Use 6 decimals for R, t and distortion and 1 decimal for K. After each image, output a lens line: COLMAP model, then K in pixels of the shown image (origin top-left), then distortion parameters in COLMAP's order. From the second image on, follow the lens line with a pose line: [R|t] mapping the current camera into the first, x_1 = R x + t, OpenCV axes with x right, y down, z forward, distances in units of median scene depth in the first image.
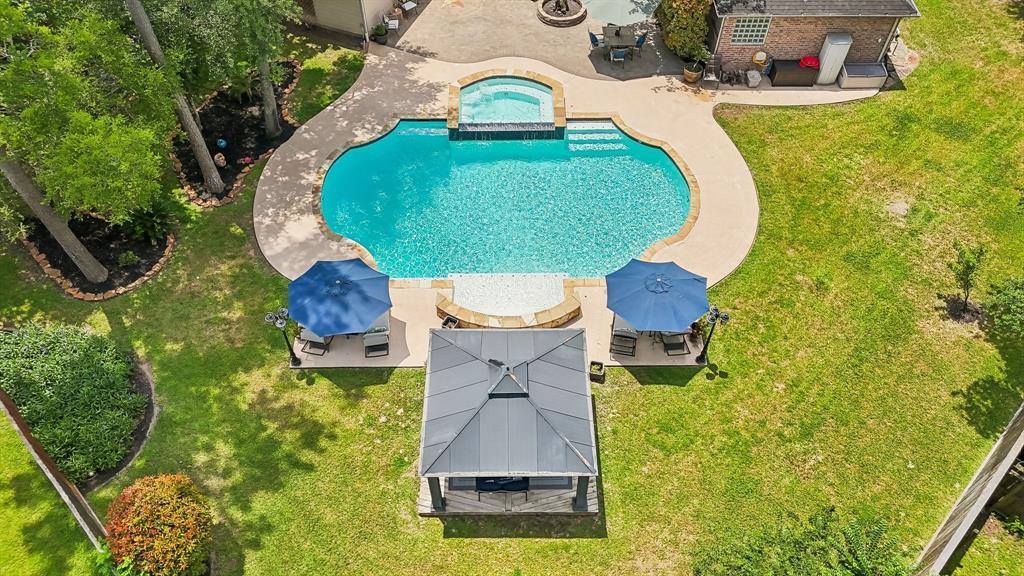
lens RADIAL K [[772.3, 0, 512.0], [0, 772.3, 288.0], [0, 0, 1]] dist [0.071967, -0.087525]
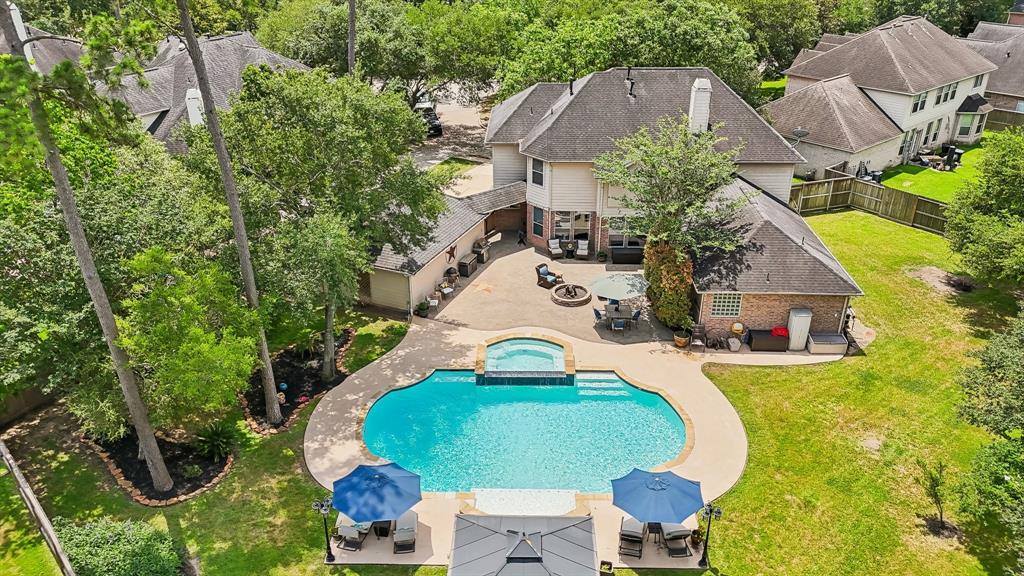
lens RADIAL K [[772.3, 0, 512.0], [0, 772.3, 288.0], [0, 0, 1]] dist [0.071967, -0.087525]
pose [[0.999618, 0.007727, -0.026521, 0.003191], [-0.018140, 0.907680, -0.419271, 0.172541], [0.020832, 0.419592, 0.907474, -0.127555]]
